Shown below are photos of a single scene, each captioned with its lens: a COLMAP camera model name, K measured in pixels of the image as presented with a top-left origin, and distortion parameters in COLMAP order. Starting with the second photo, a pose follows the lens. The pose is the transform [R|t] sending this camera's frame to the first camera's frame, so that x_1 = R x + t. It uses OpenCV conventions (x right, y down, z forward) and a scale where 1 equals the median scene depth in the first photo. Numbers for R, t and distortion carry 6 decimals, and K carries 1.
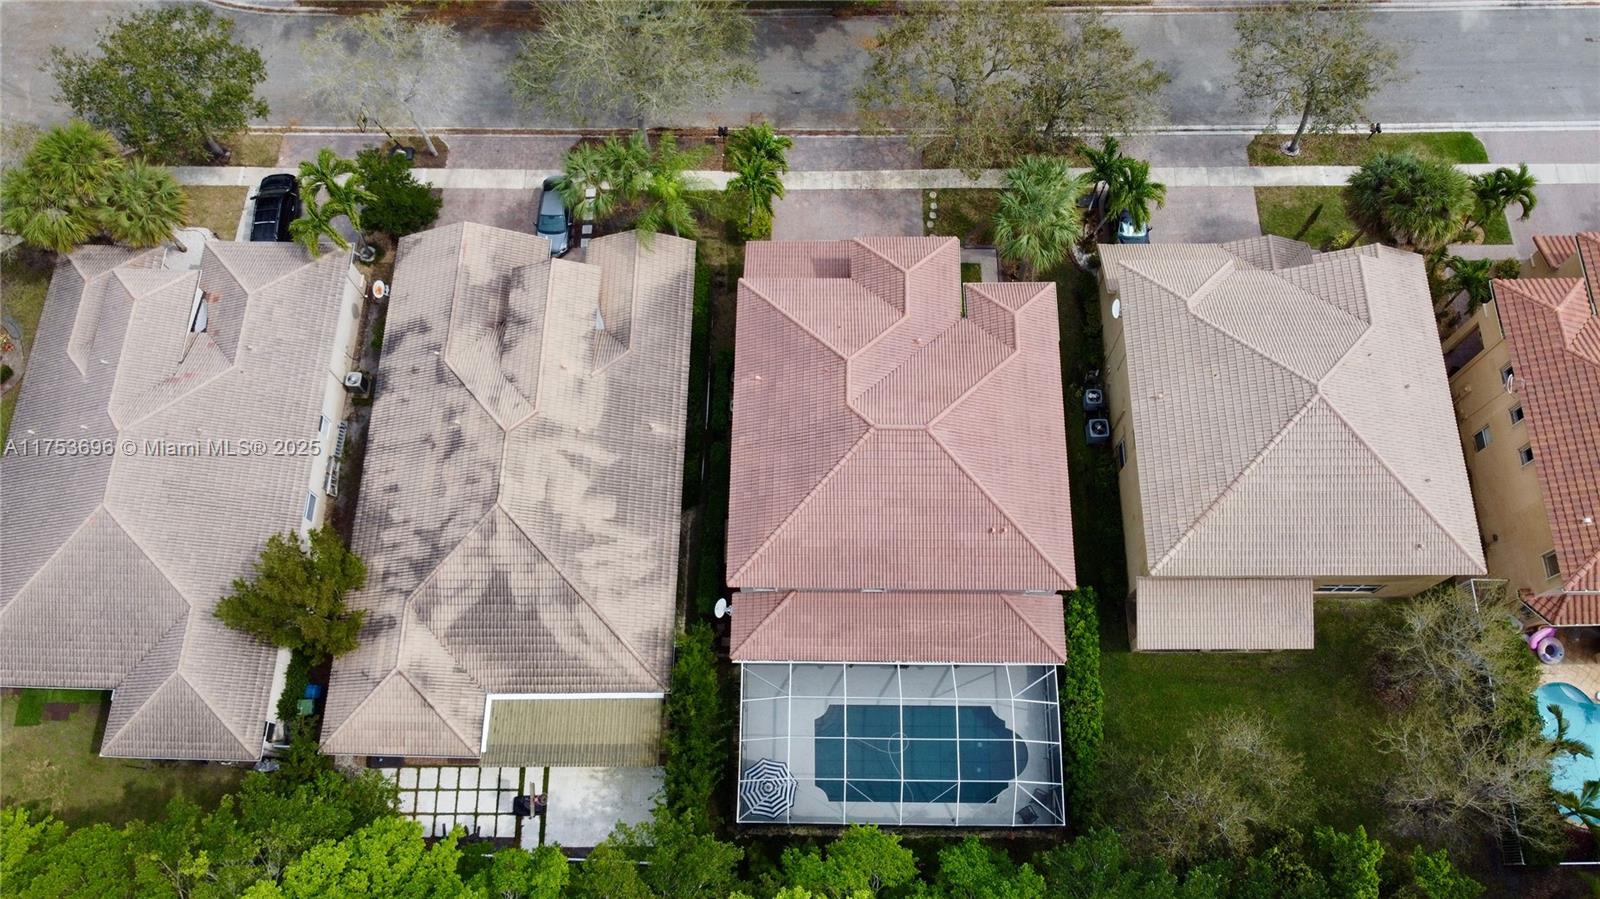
lens RADIAL K [[1221.8, 0, 809.5], [0, 1221.8, 446.6], [0, 0, 1]] dist [-0.016277, -0.000183]
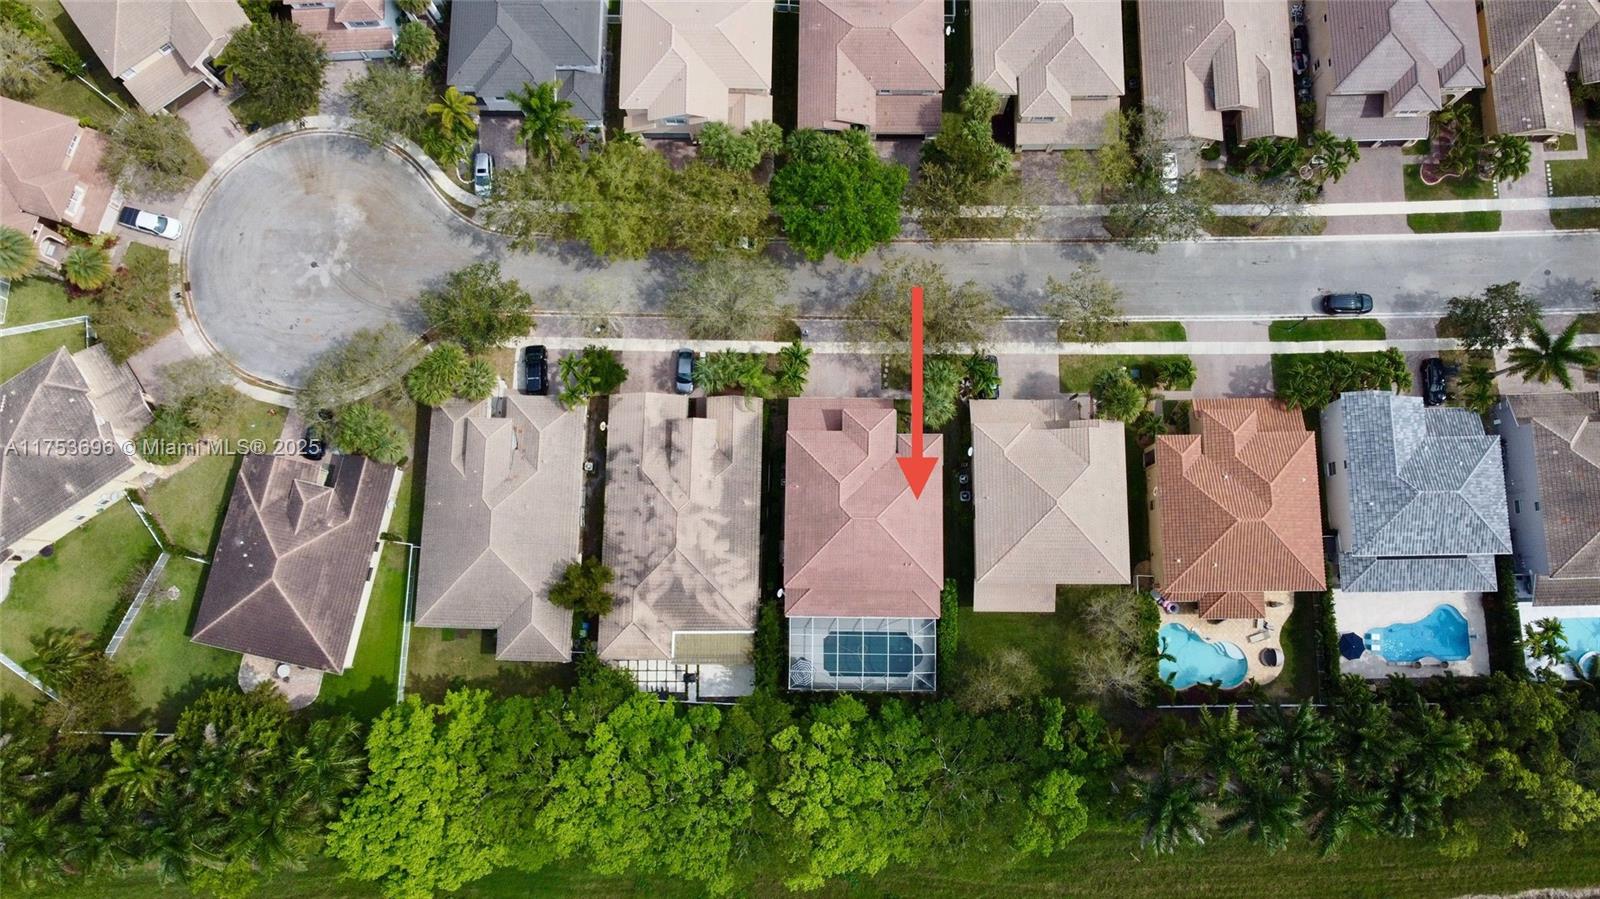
lens RADIAL K [[1221.8, 0, 809.5], [0, 1221.8, 446.6], [0, 0, 1]] dist [-0.016277, -0.000183]
pose [[0.999991, 0.001199, 0.004161, -0.029533], [-0.002052, 0.977390, 0.211434, -0.561061], [-0.003814, -0.211441, 0.977383, -1.022625]]
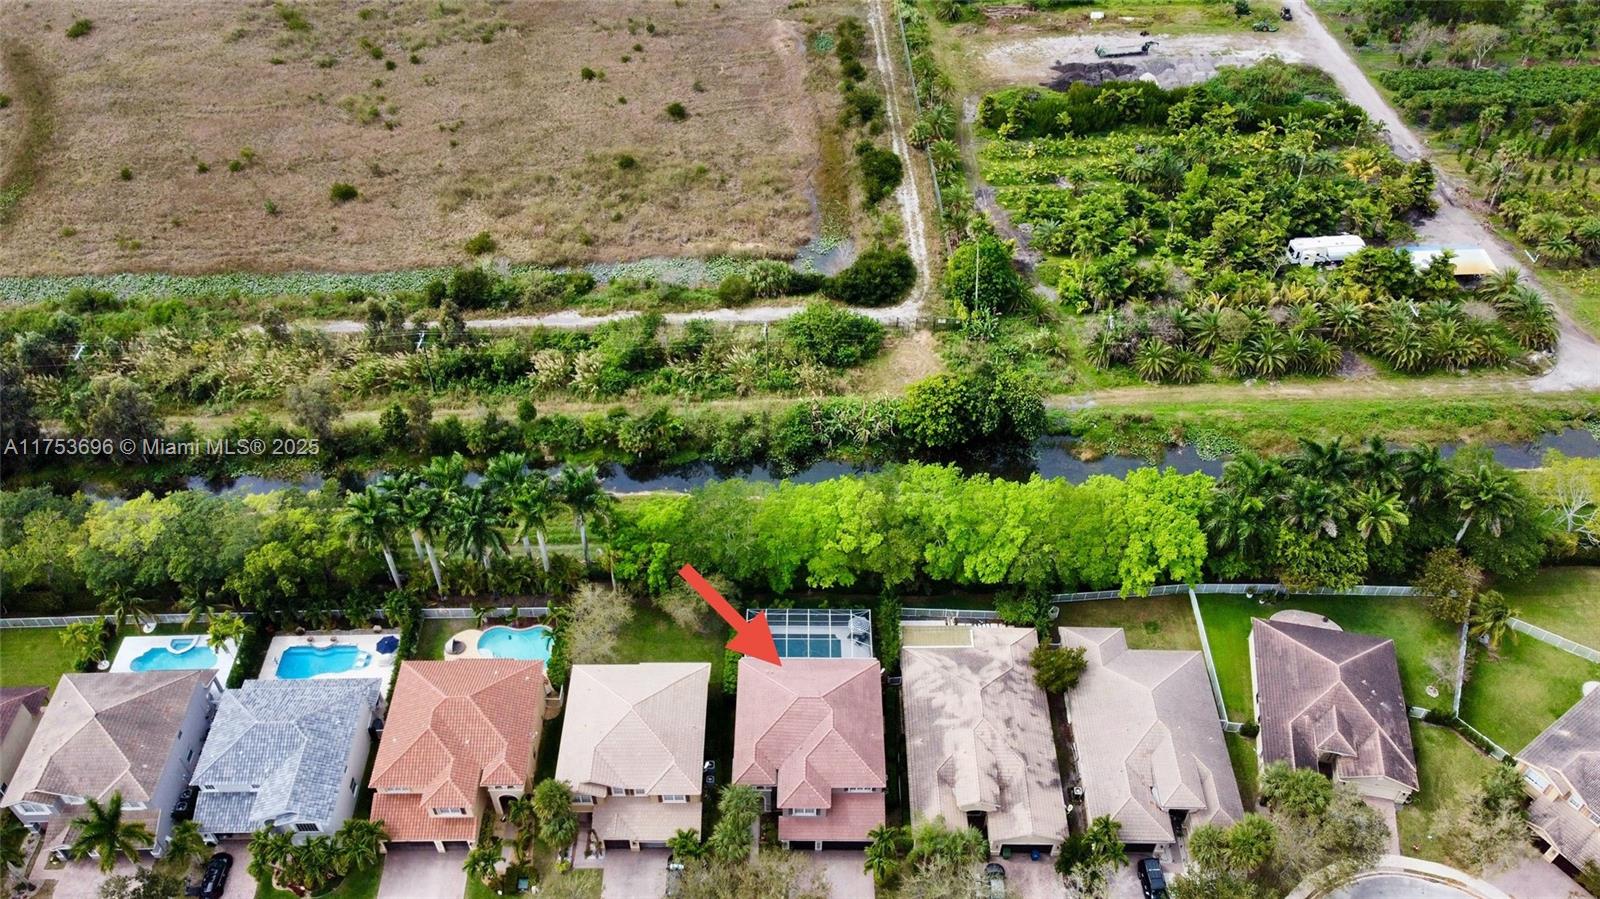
lens RADIAL K [[1221.8, 0, 809.5], [0, 1221.8, 446.6], [0, 0, 1]] dist [-0.016277, -0.000183]
pose [[-0.999739, 0.022301, 0.005026, 0.049211], [-0.004042, -0.388834, 0.921299, -1.872964], [0.022500, 0.921038, 0.388822, -0.341952]]
